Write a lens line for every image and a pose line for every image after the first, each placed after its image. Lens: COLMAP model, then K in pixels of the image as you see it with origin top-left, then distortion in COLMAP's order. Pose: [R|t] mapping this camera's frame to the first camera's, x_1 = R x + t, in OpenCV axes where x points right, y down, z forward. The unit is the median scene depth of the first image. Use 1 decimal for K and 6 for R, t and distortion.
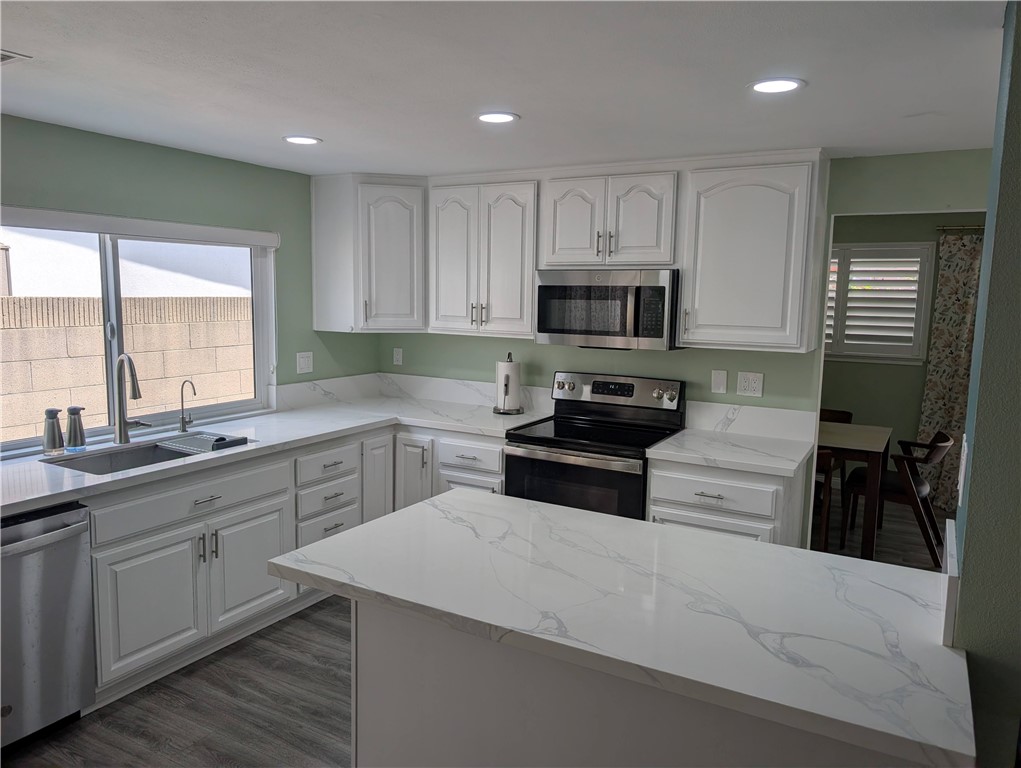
lens RADIAL K [[741.9, 0, 510.5], [0, 741.9, 384.0], [0, 0, 1]] dist [0.006672, 0.001312]
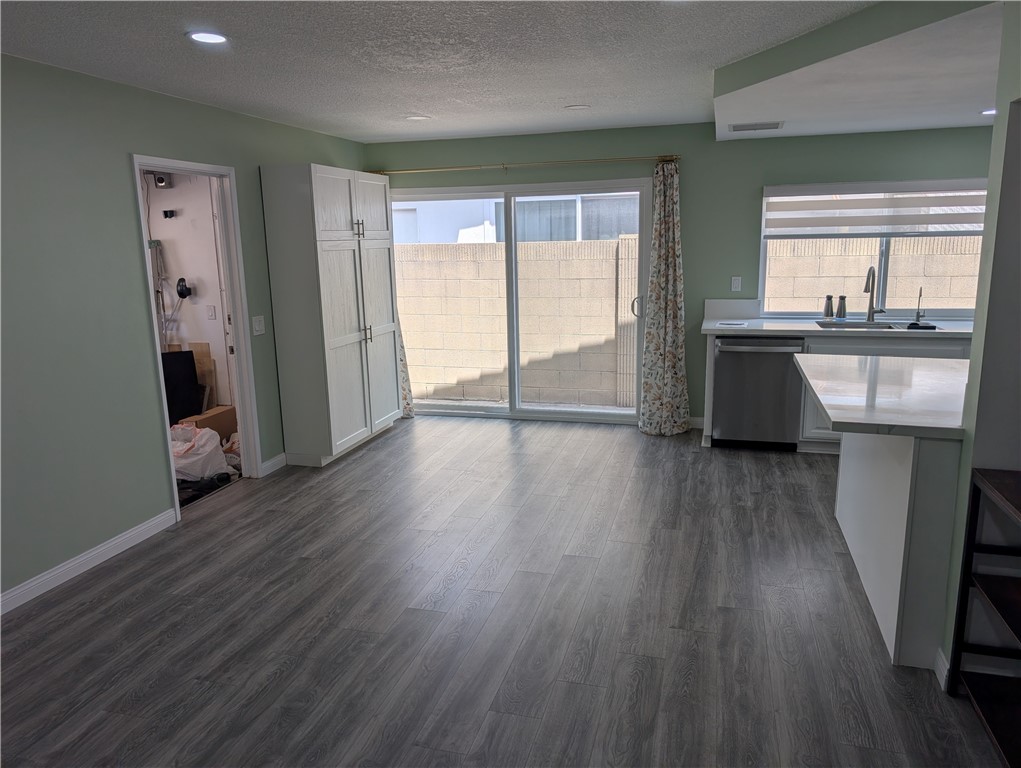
lens RADIAL K [[749.9, 0, 510.5], [0, 749.9, 384.0], [0, 0, 1]] dist [0.089546, -0.002718]
pose [[0.248080, 0.167555, -0.954139, 1.010973], [-0.100848, 0.984044, 0.146586, 0.052899], [0.963476, 0.059858, 0.261019, -0.230602]]
